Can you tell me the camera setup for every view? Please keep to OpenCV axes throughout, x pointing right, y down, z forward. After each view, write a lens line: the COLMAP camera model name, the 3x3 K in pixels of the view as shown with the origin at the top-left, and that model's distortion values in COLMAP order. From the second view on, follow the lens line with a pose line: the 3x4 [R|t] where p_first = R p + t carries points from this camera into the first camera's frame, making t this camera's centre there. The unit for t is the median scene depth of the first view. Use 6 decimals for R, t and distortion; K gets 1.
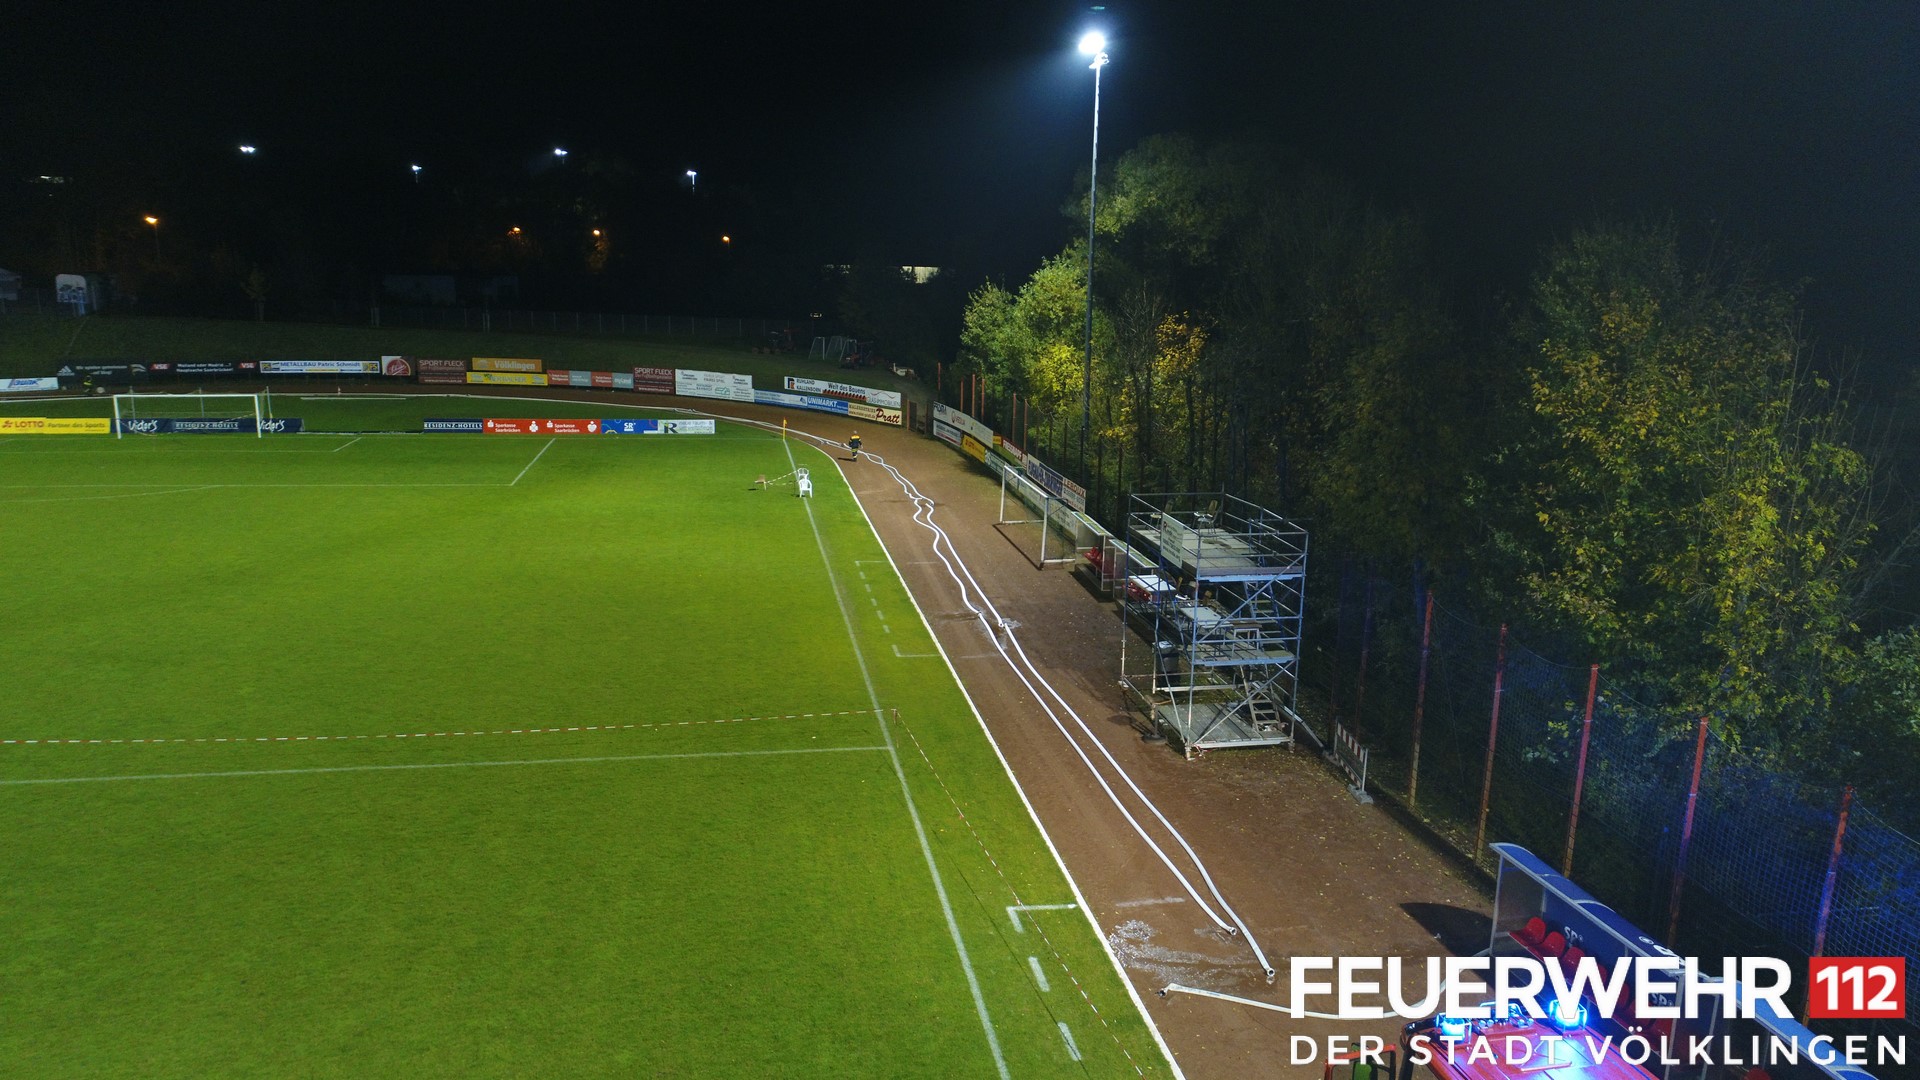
lens RADIAL K [[1291.7, 0, 953.2], [0, 1291.7, 538.7], [0, 0, 1]] dist [0.004040, -0.001033]
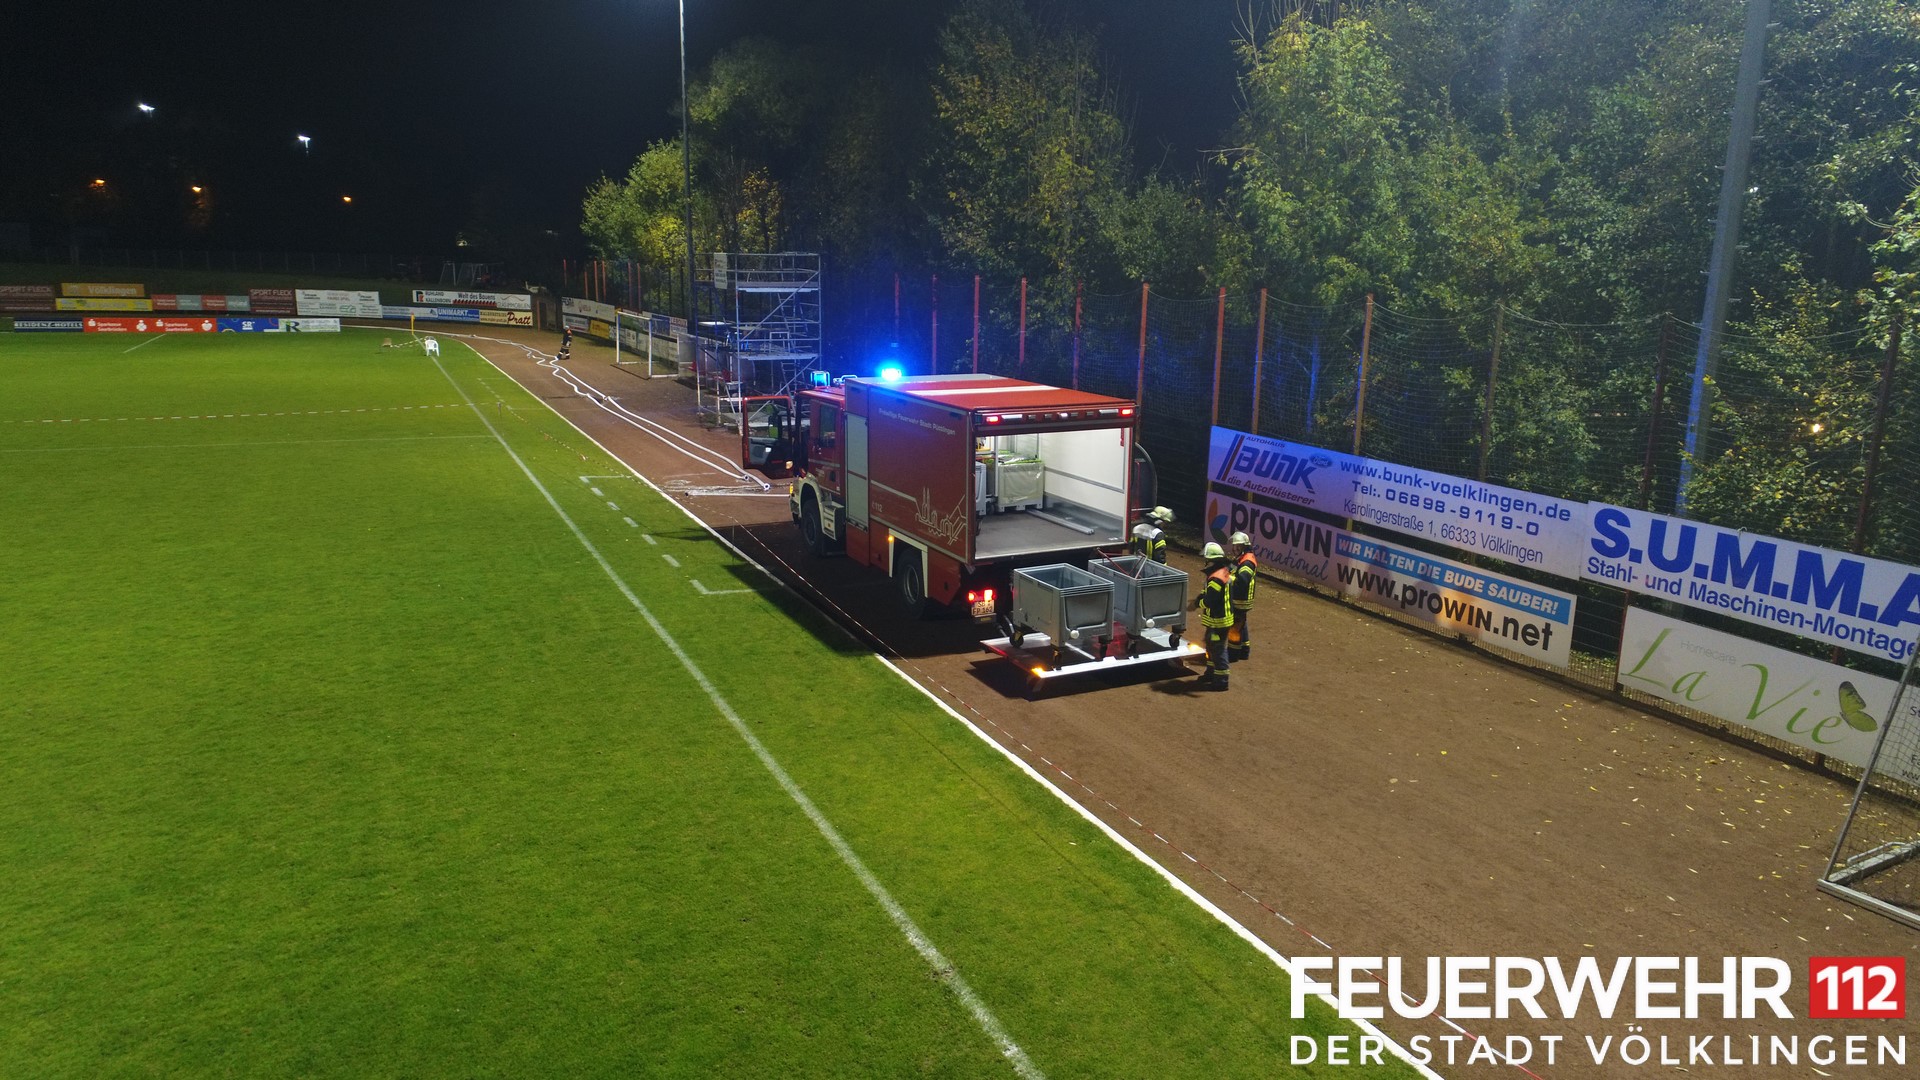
lens RADIAL K [[1291.7, 0, 953.9], [0, 1291.7, 544.2], [0, 0, 1]] dist [0.004040, -0.001033]
pose [[0.967450, -0.058956, 0.246099, 0.026201], [0.057383, 0.998260, 0.013565, 0.112257], [-0.246471, 0.000999, 0.969150, -0.124954]]
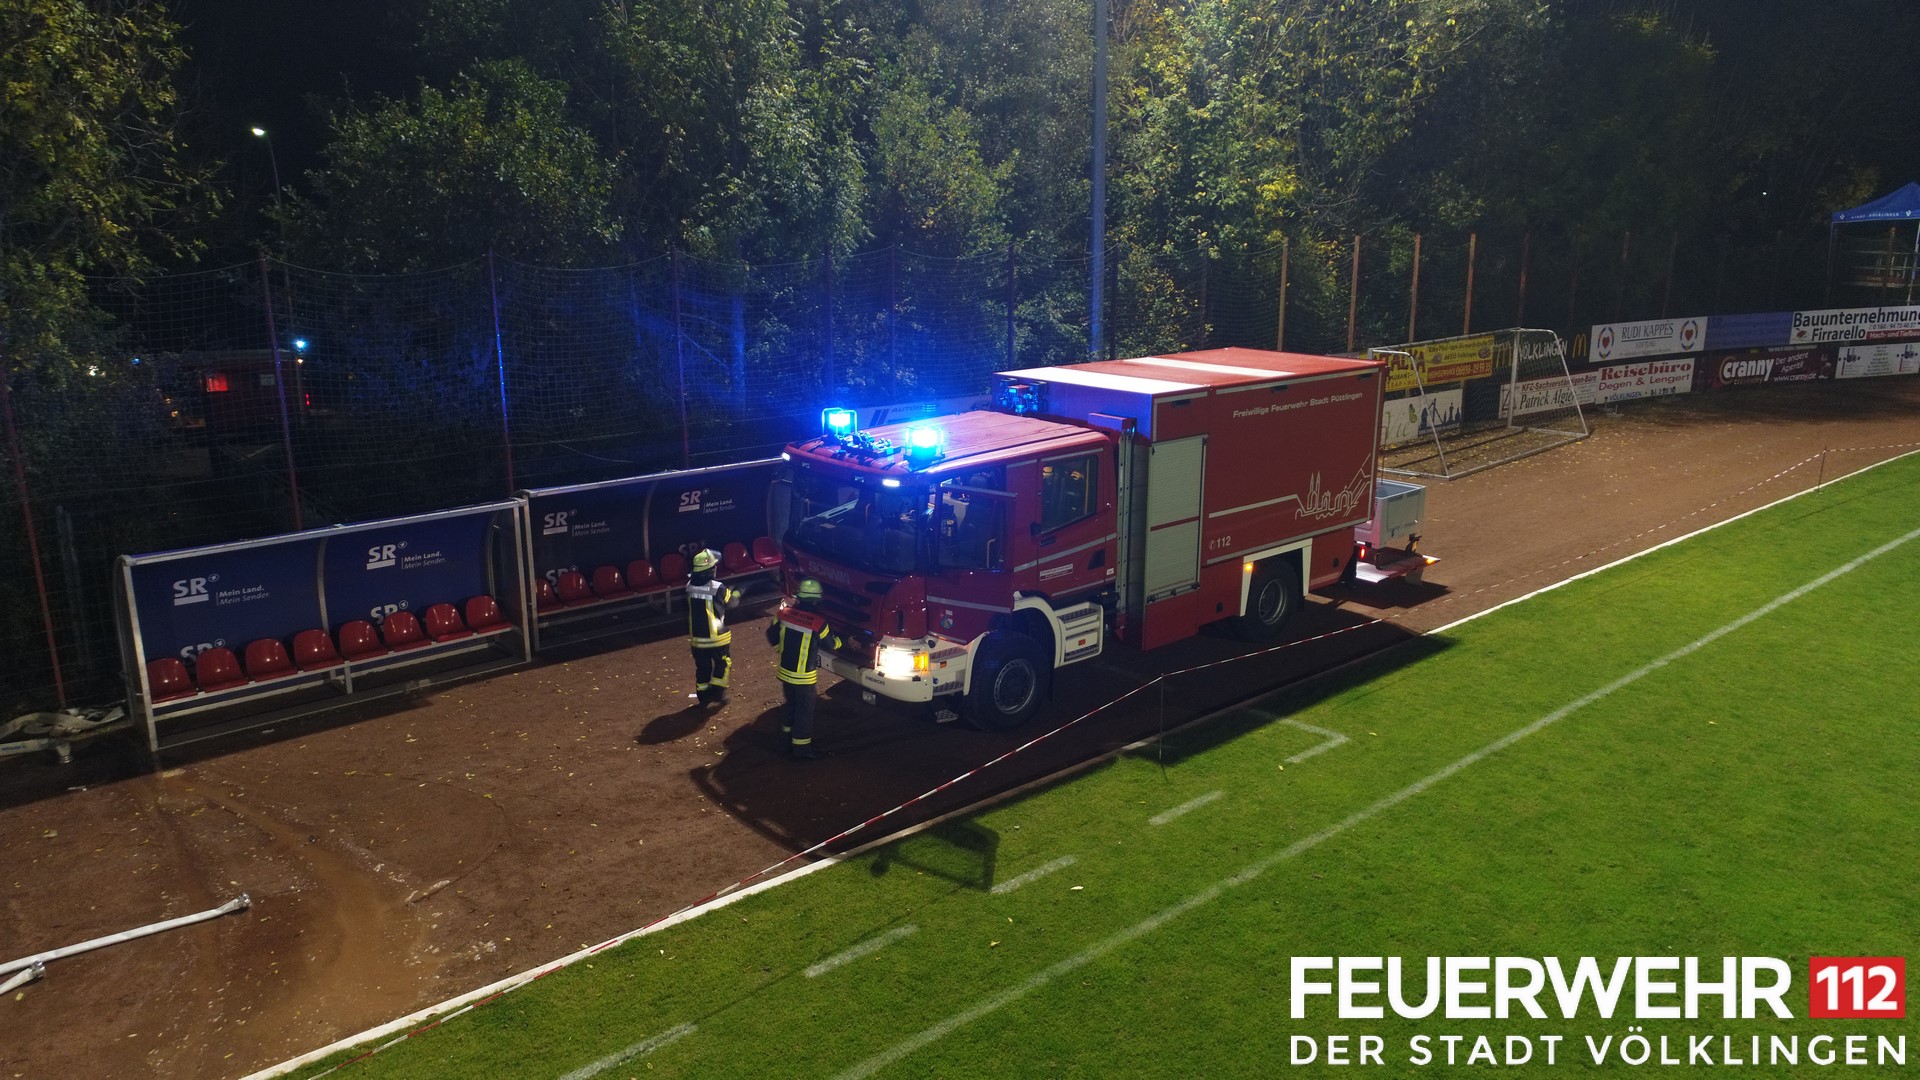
lens RADIAL K [[1291.7, 0, 945.6], [0, 1291.7, 538.7], [0, 0, 1]] dist [0.004040, -0.001033]
pose [[-0.506679, -0.206425, 0.837057, -0.162963], [0.180255, 0.924089, 0.336998, -0.047930], [-0.843080, 0.321634, -0.431008, 0.636634]]
